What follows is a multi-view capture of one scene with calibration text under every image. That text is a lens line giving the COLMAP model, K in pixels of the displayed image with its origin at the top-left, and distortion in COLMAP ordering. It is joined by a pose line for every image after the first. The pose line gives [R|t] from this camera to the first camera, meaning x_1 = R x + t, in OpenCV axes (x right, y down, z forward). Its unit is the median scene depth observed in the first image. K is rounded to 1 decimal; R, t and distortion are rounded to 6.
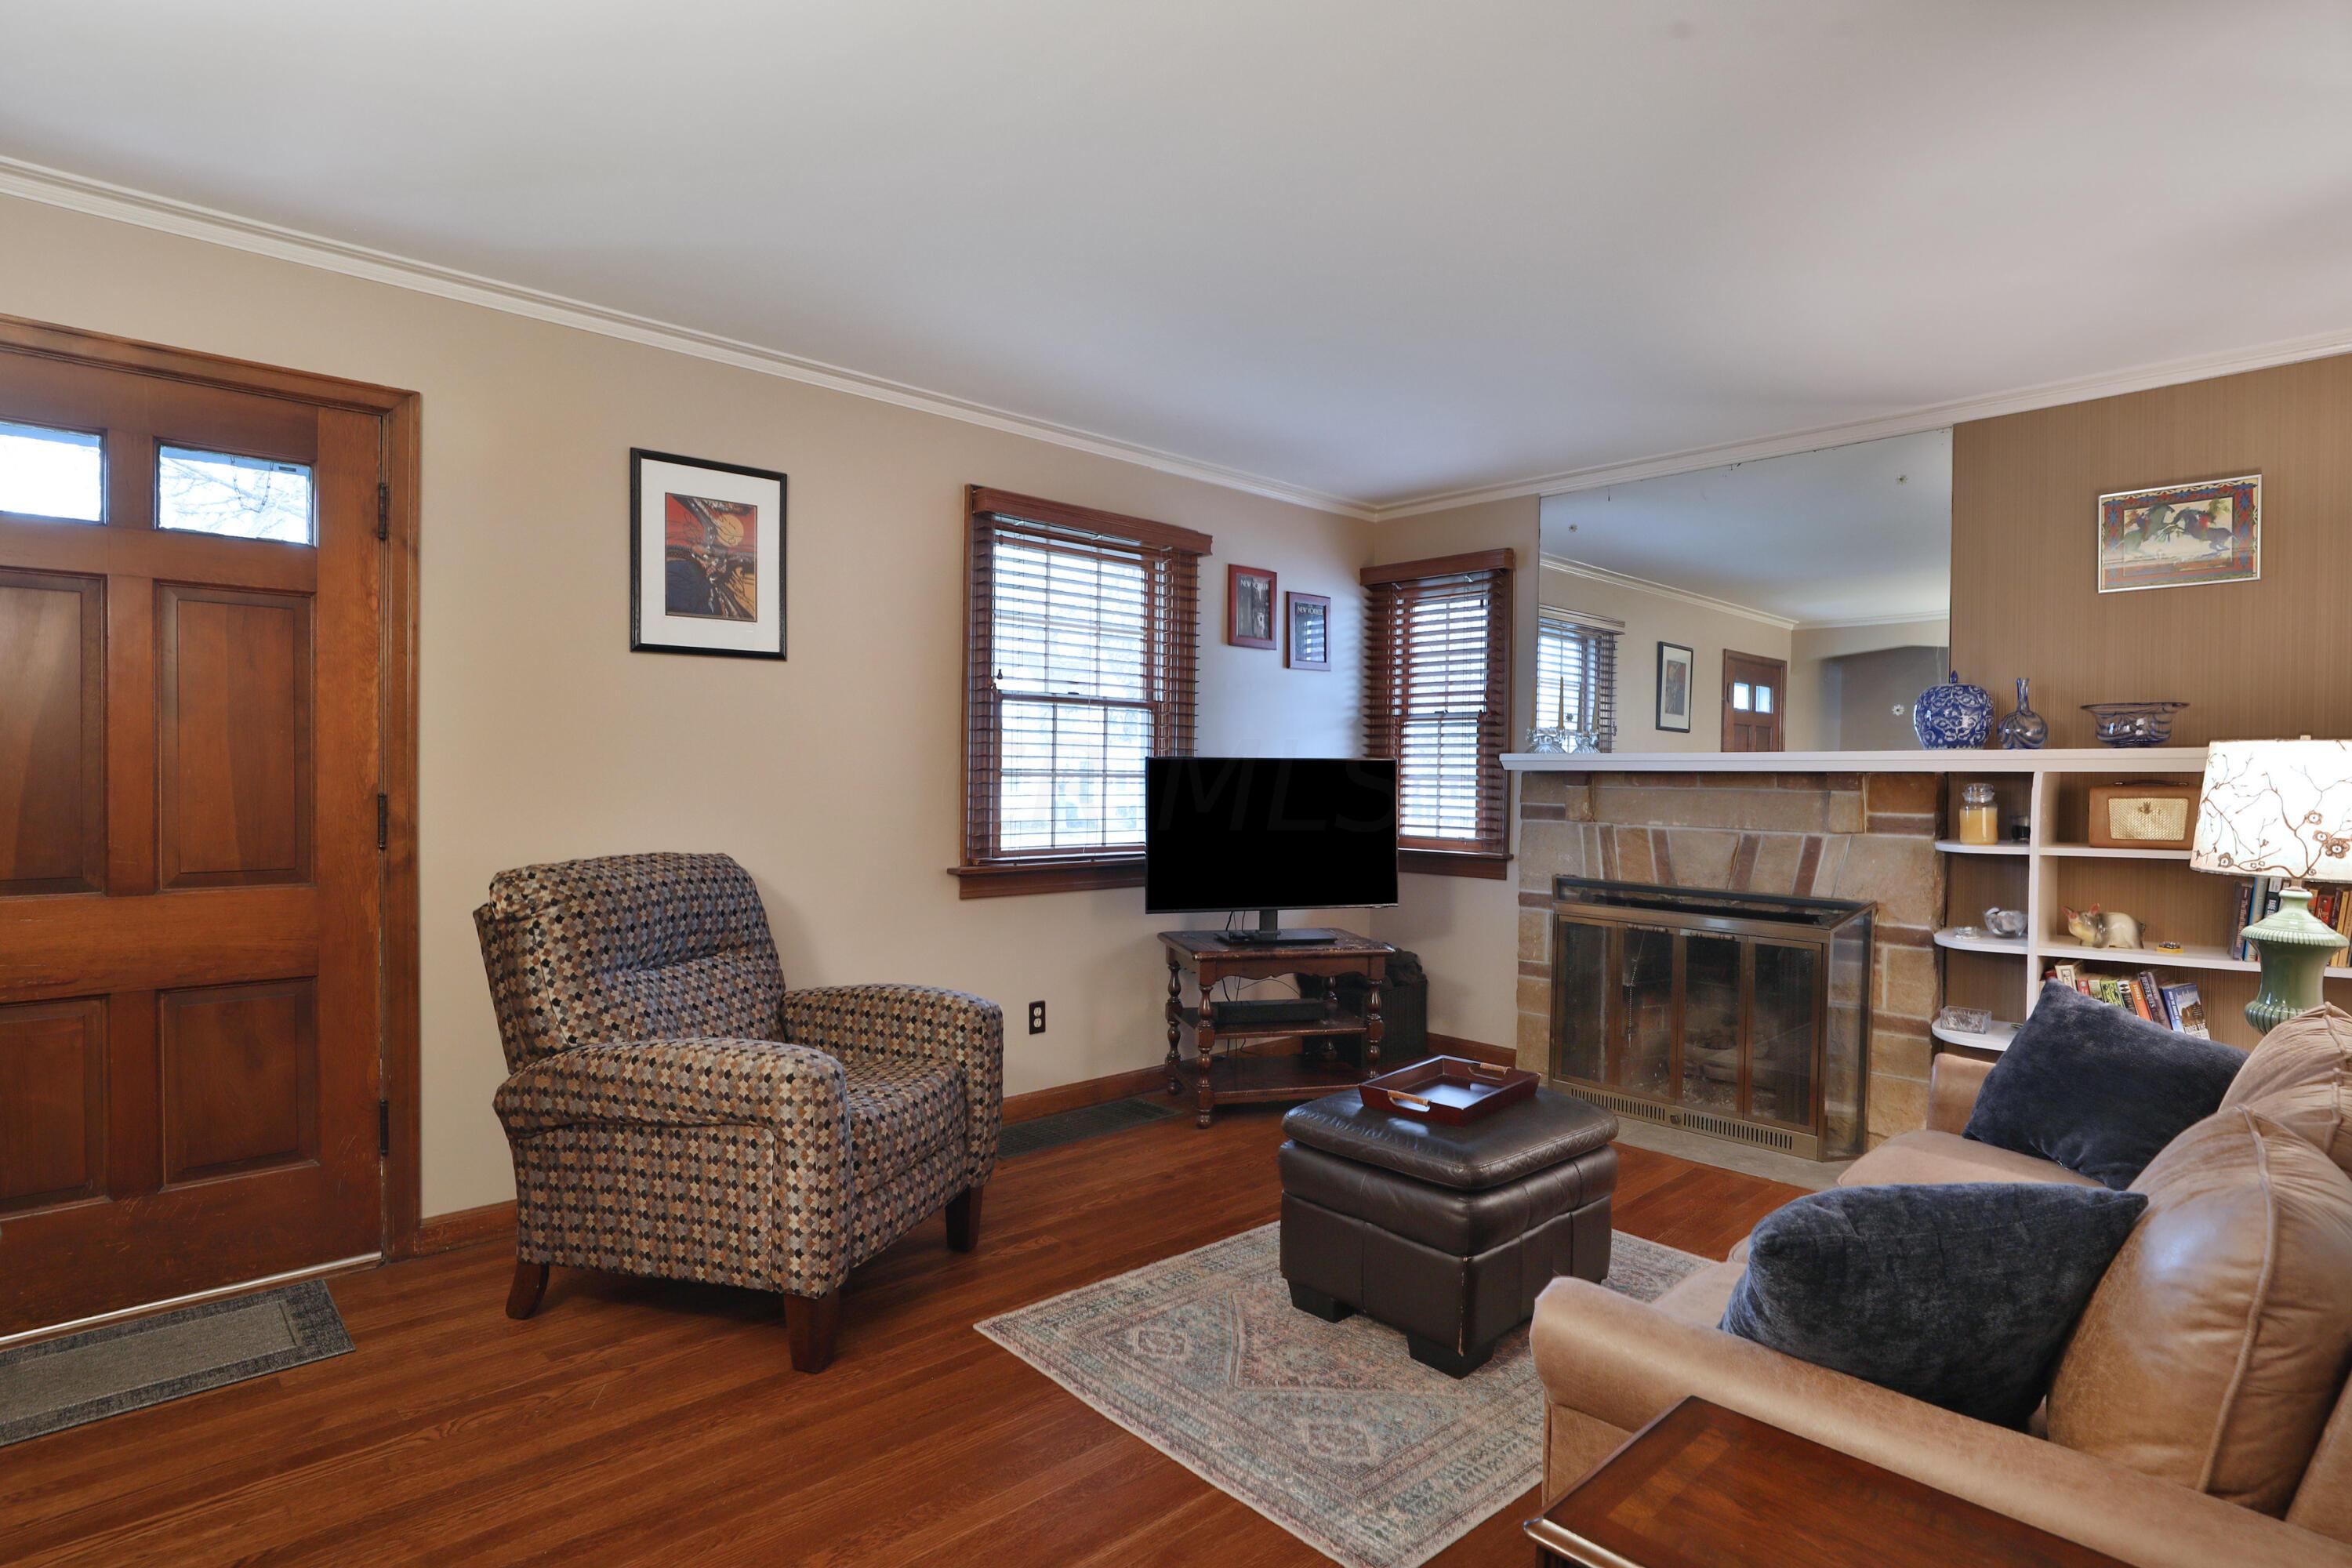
lens RADIAL K [[1209.4, 0, 1175.5], [0, 1209.4, 742.3], [0, 0, 1]] dist [0.001779, 0.000434]
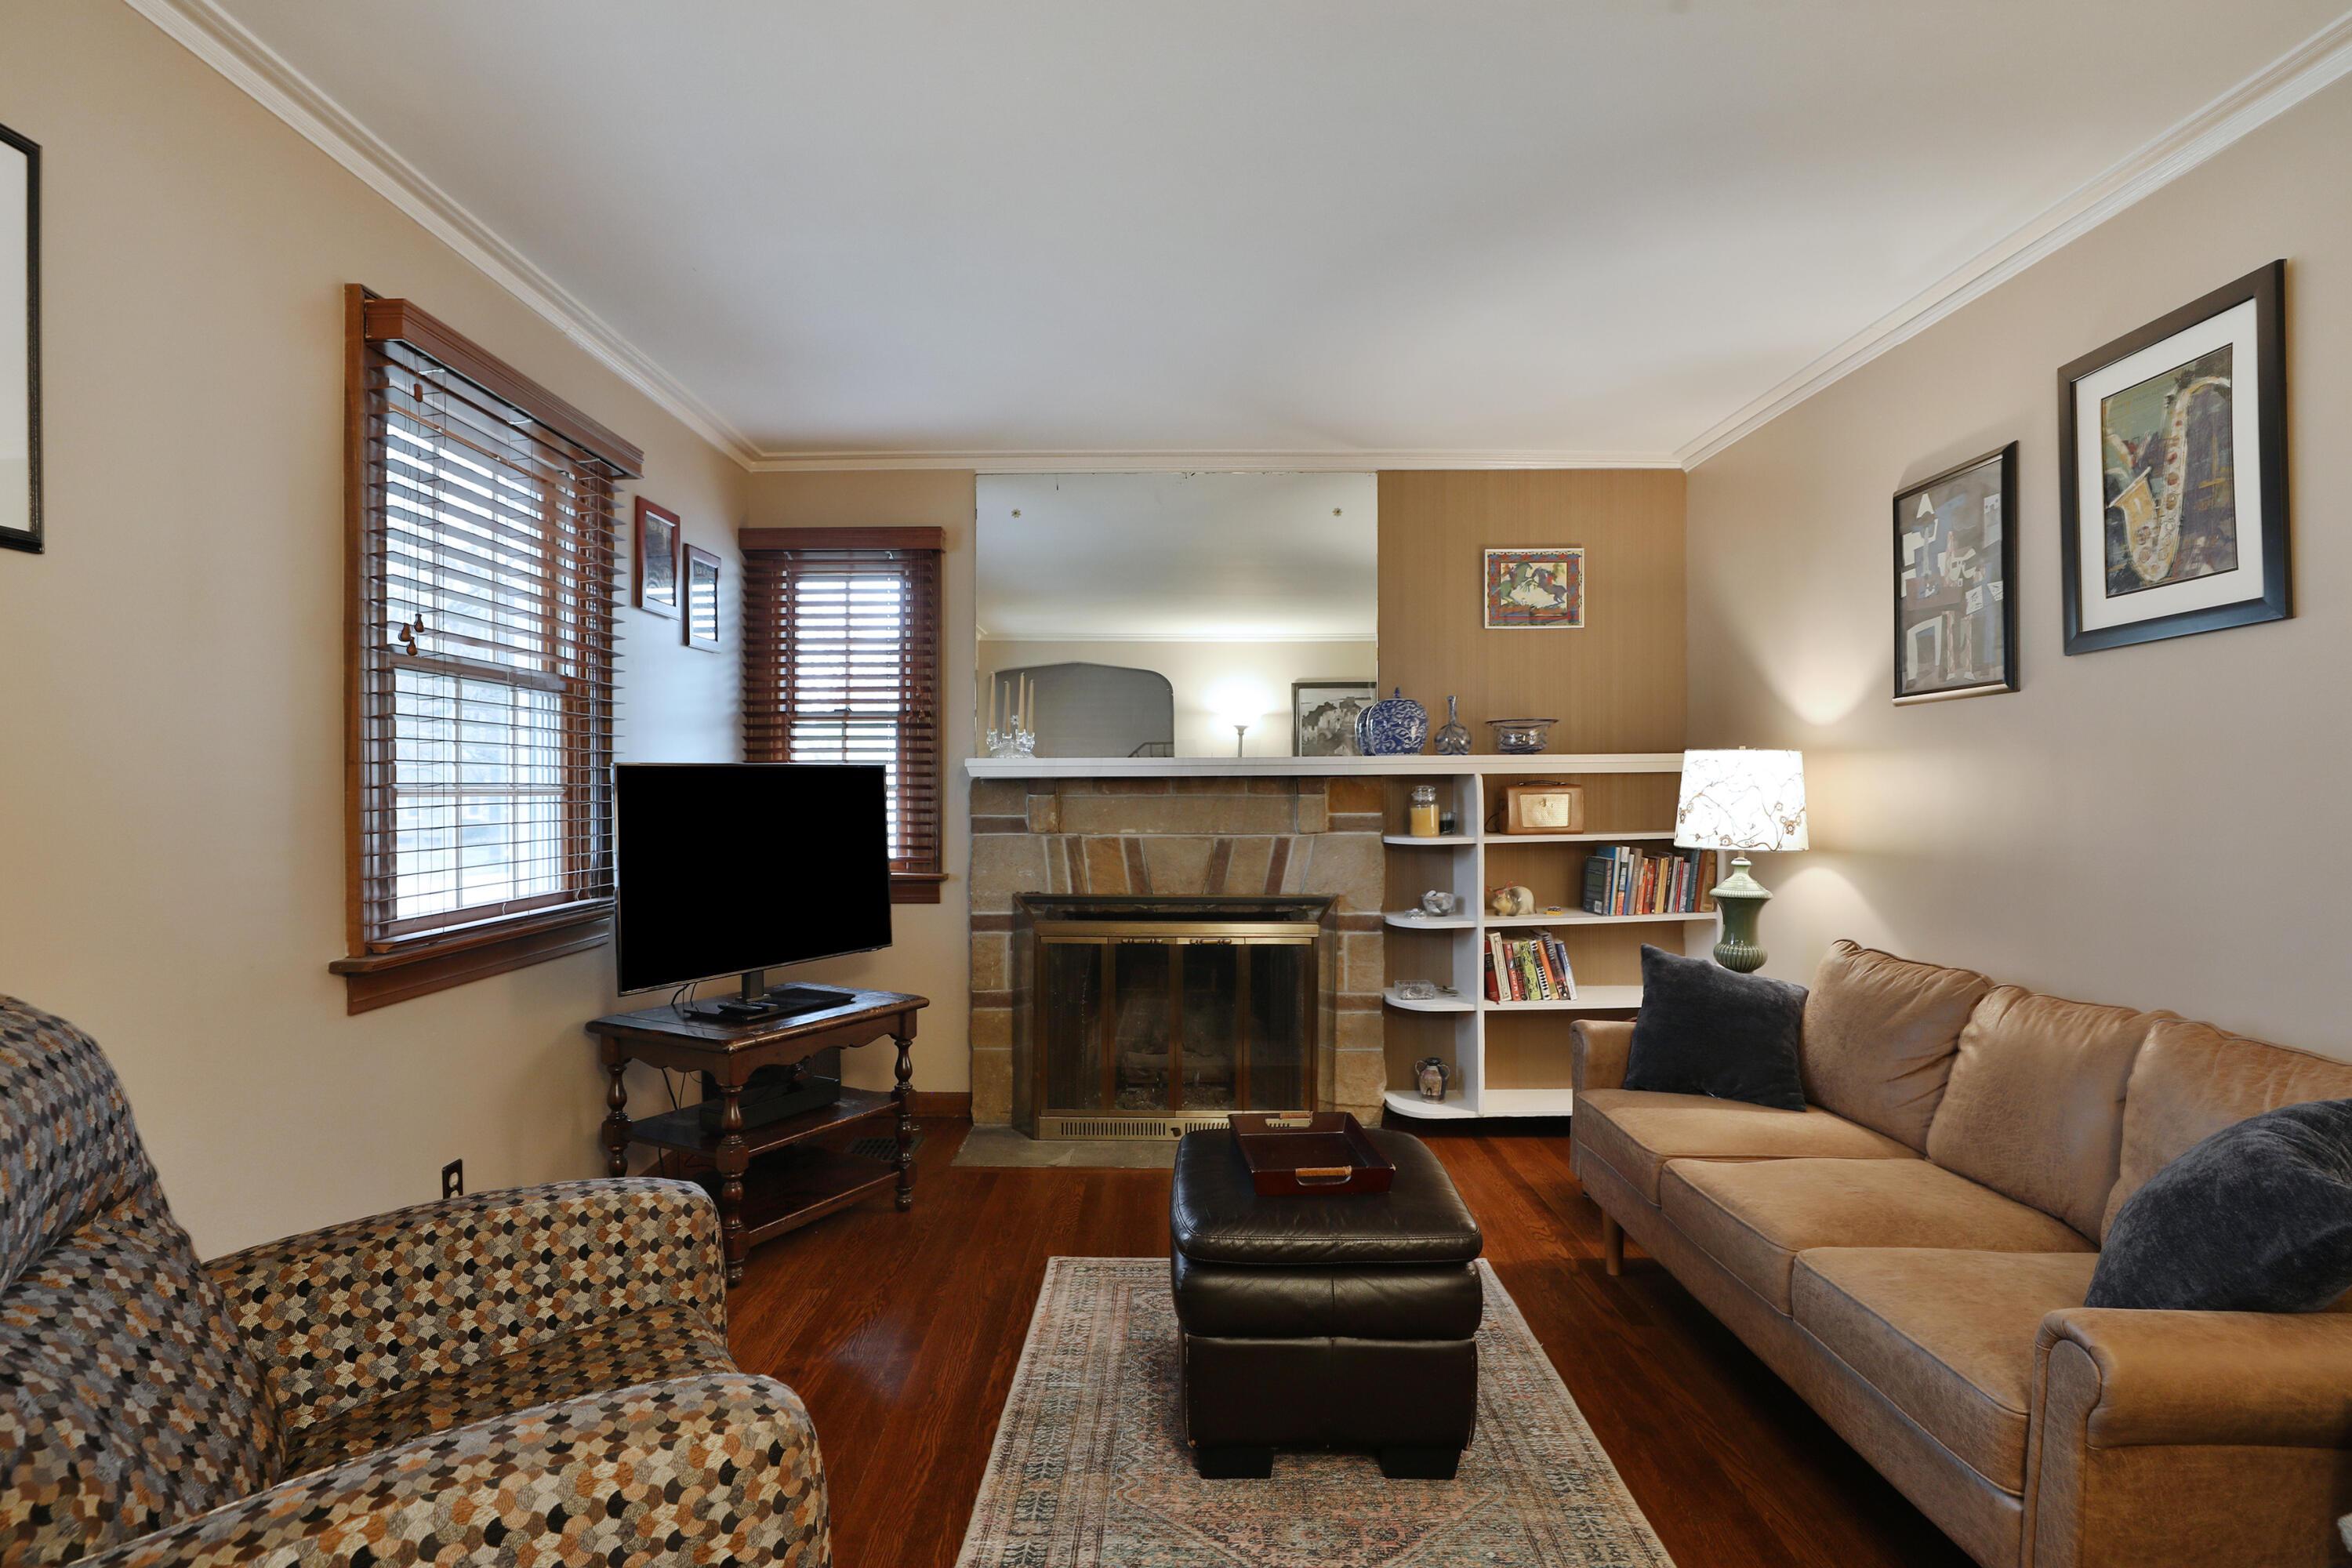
lens RADIAL K [[1219.8, 0, 1171.0], [0, 1219.8, 781.8], [0, 0, 1]] dist [-0.024402, -0.000027]
pose [[0.693799, -0.011200, 0.720082, -0.305353], [-0.005748, 0.999761, 0.021088, 0.006926], [-0.720146, -0.018770, 0.693569, 0.327063]]
